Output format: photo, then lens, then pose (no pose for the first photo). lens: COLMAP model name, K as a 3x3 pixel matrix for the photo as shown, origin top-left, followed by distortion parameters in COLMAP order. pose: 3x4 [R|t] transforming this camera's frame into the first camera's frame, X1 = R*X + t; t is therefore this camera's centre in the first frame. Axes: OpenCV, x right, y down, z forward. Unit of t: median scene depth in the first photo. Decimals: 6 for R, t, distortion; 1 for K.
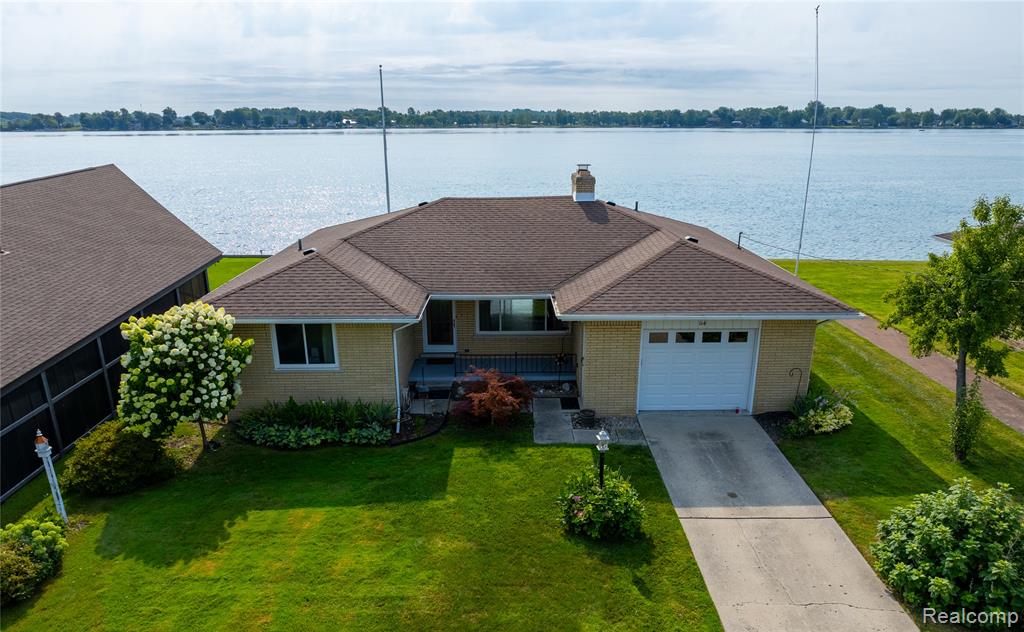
lens RADIAL K [[699.0, 0, 516.7], [0, 699.0, 362.8], [0, 0, 1]] dist [-0.009633, 0.000039]
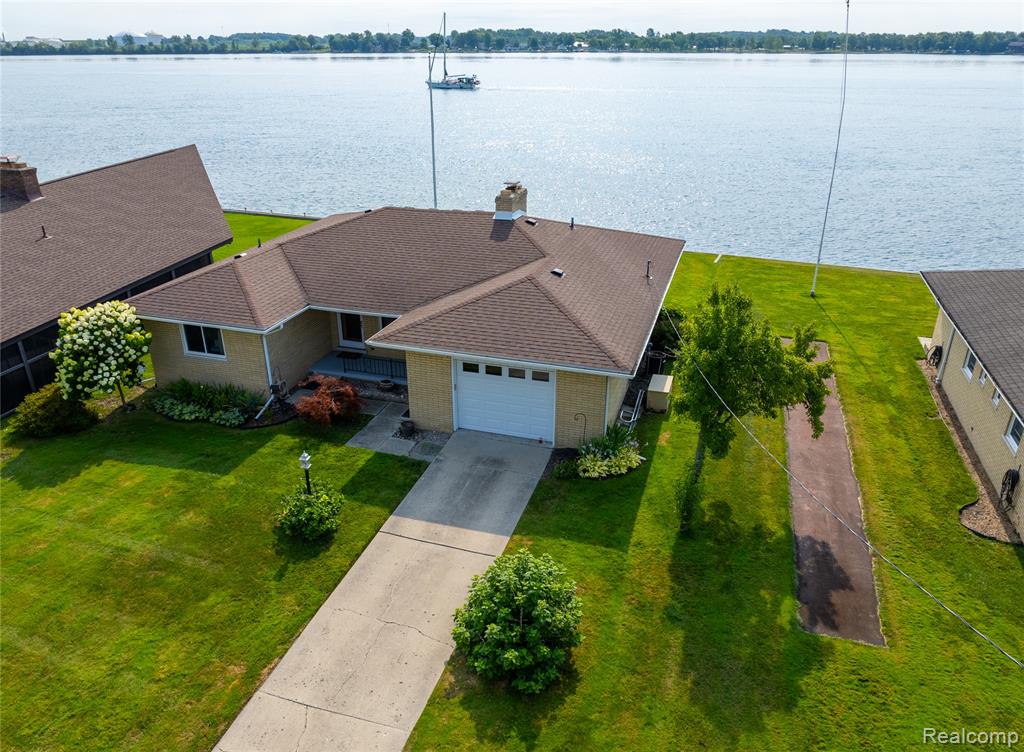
lens RADIAL K [[726.8, 0, 512.0], [0, 726.8, 376.0], [0, 0, 1]] dist [-0.042766, 0.049492]
pose [[0.951965, 0.130360, -0.277071, 0.667003], [-0.102605, 0.988342, 0.112479, -0.181328], [0.288504, -0.078647, 0.954243, -0.097572]]
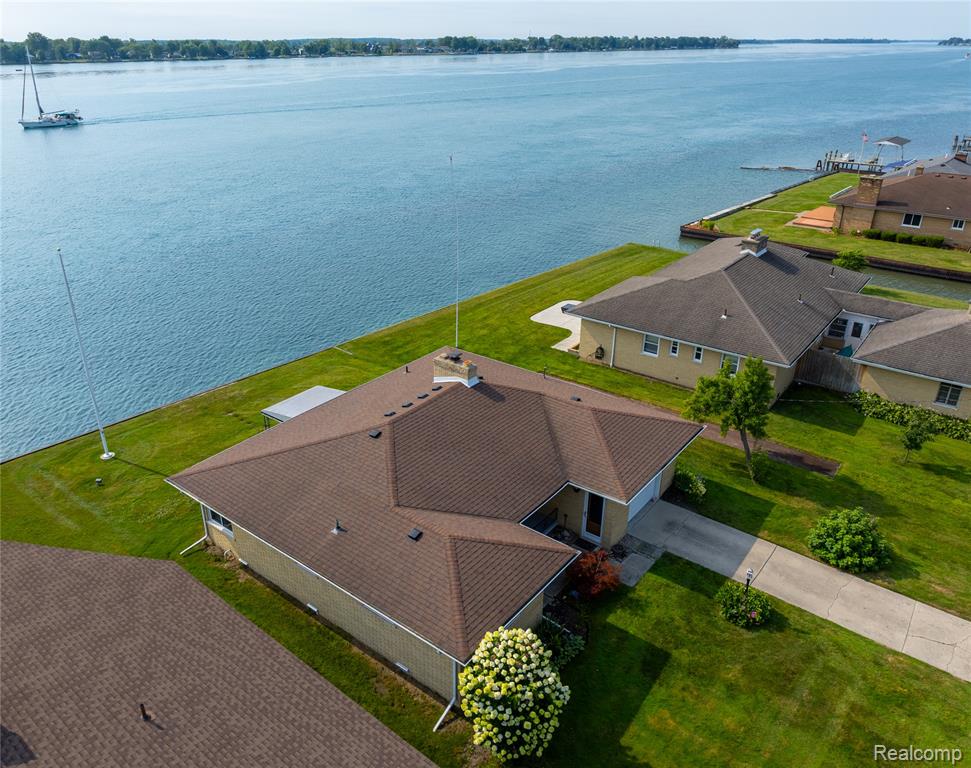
lens RADIAL K [[717.8, 0, 450.4], [0, 717.8, 382.9], [0, 0, 1]] dist [0.004003, 0.001206]
pose [[0.632163, -0.329815, 0.701137, -1.231680], [0.252667, 0.943168, 0.215855, -0.776185], [-0.732482, 0.040699, 0.679569, 0.235360]]
